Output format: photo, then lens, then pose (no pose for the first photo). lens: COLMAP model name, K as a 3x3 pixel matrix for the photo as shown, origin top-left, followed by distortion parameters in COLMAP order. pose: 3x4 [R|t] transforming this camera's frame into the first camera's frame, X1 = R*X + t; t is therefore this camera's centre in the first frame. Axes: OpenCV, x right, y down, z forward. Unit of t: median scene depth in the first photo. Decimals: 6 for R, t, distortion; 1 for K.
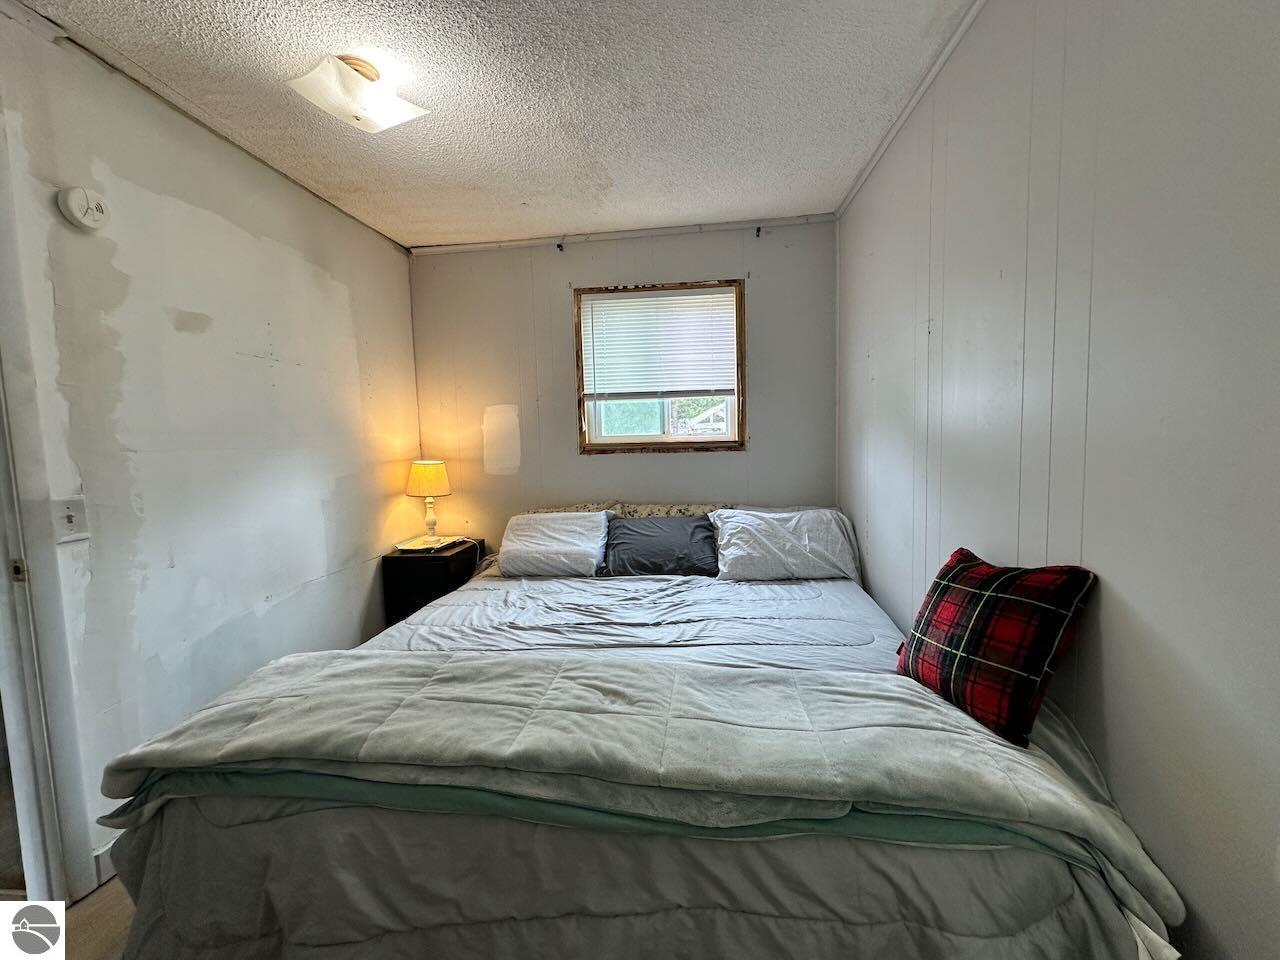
lens RADIAL K [[510.2, 0, 639.0], [0, 510.2, 480.1], [0, 0, 1]] dist [-0.004045, 0.000598]
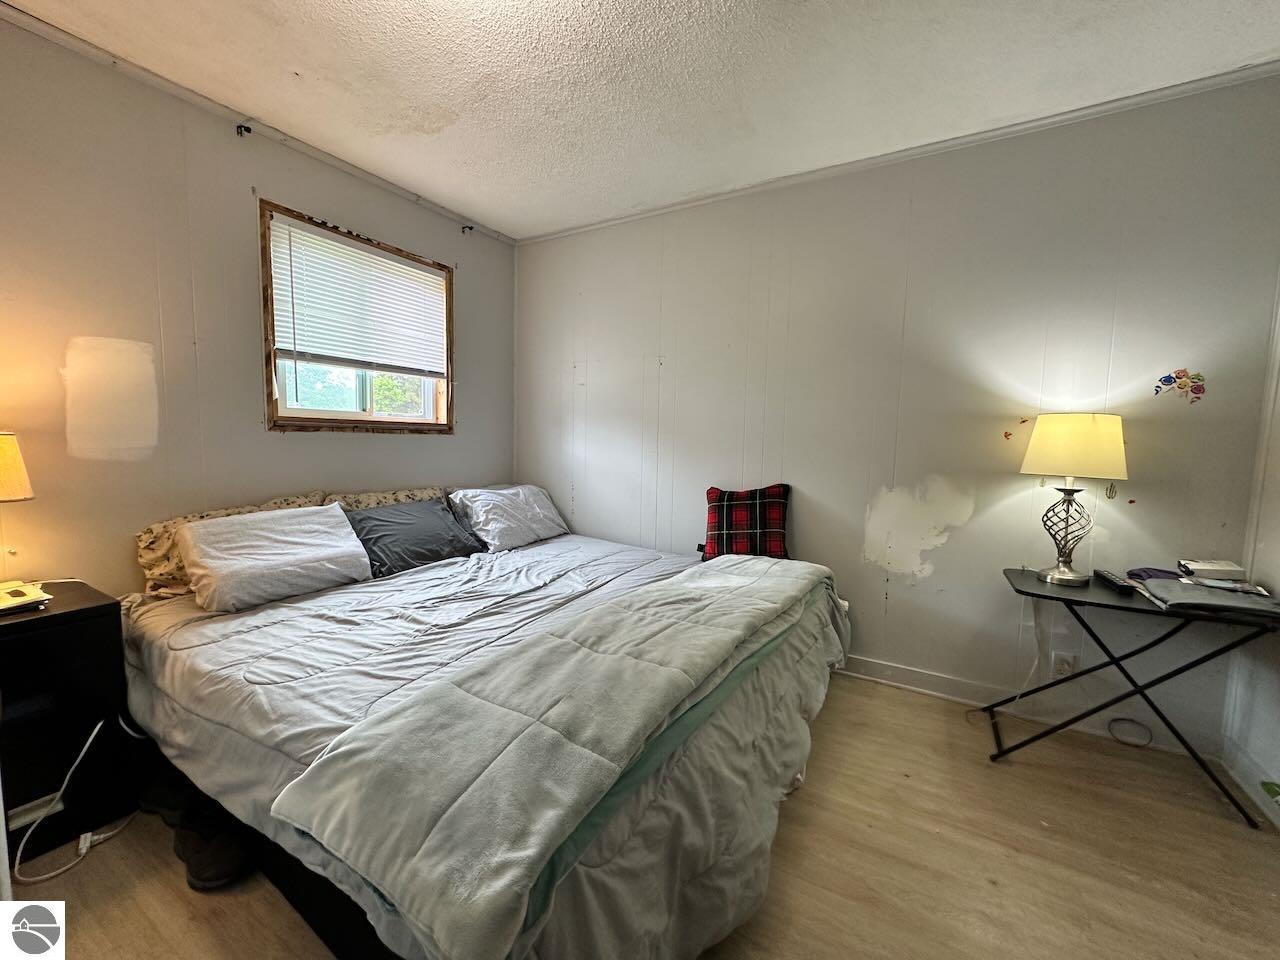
lens RADIAL K [[510.2, 0, 637.9], [0, 510.2, 480.0], [0, 0, 1]] dist [-0.004045, 0.000598]
pose [[0.413357, -0.039805, 0.909699, -0.755844], [0.044485, 0.998734, 0.023487, 0.034745], [-0.909482, 0.030760, 0.414604, 0.307666]]
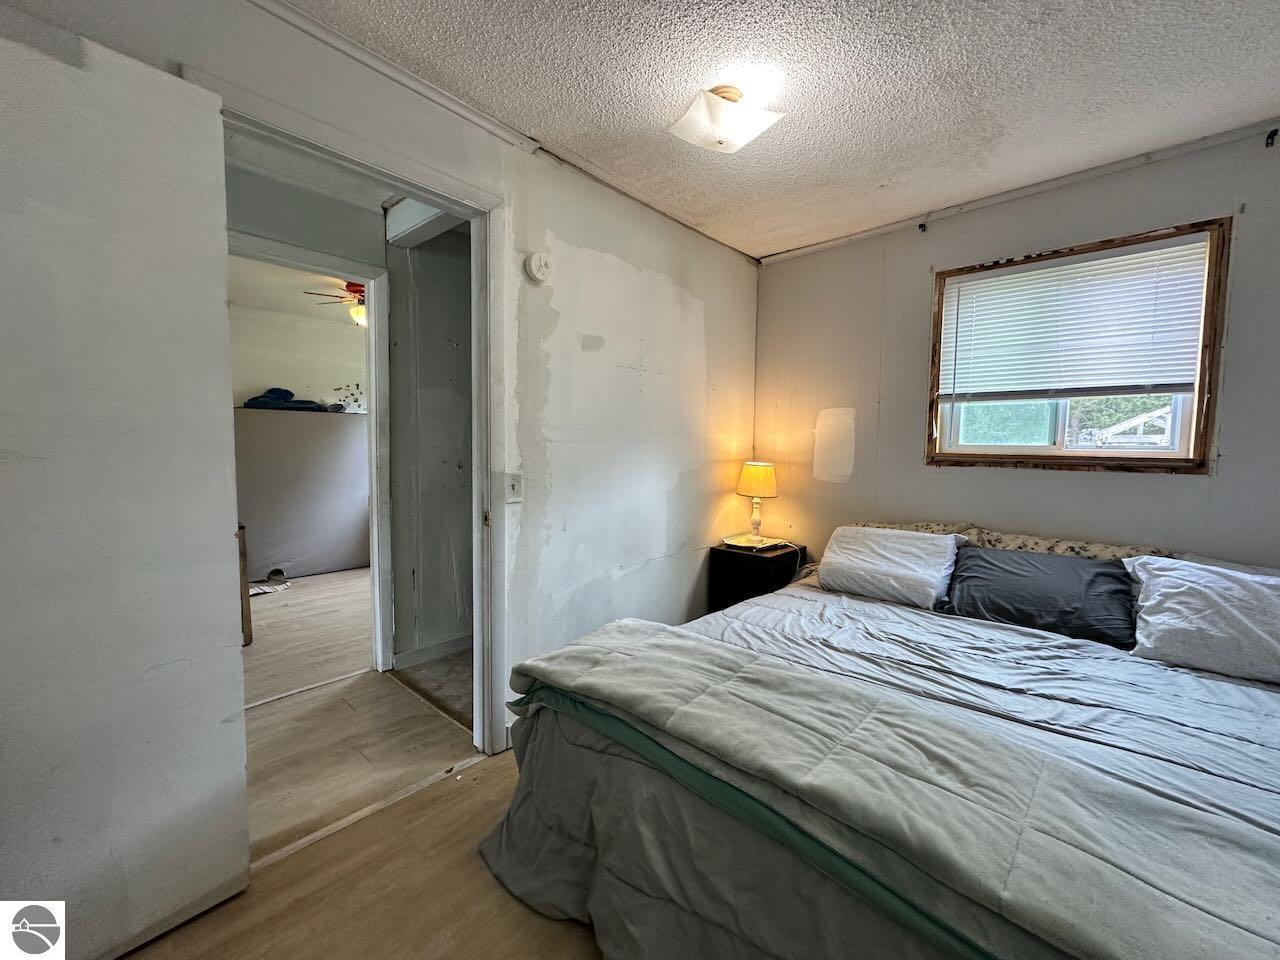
lens RADIAL K [[510.2, 0, 638.4], [0, 510.2, 480.5], [0, 0, 1]] dist [-0.004045, 0.000598]
pose [[0.804595, 0.078311, -0.588637, 0.001197], [-0.085077, 0.996242, 0.016248, 0.003315], [0.587697, 0.037006, 0.808234, 0.032168]]
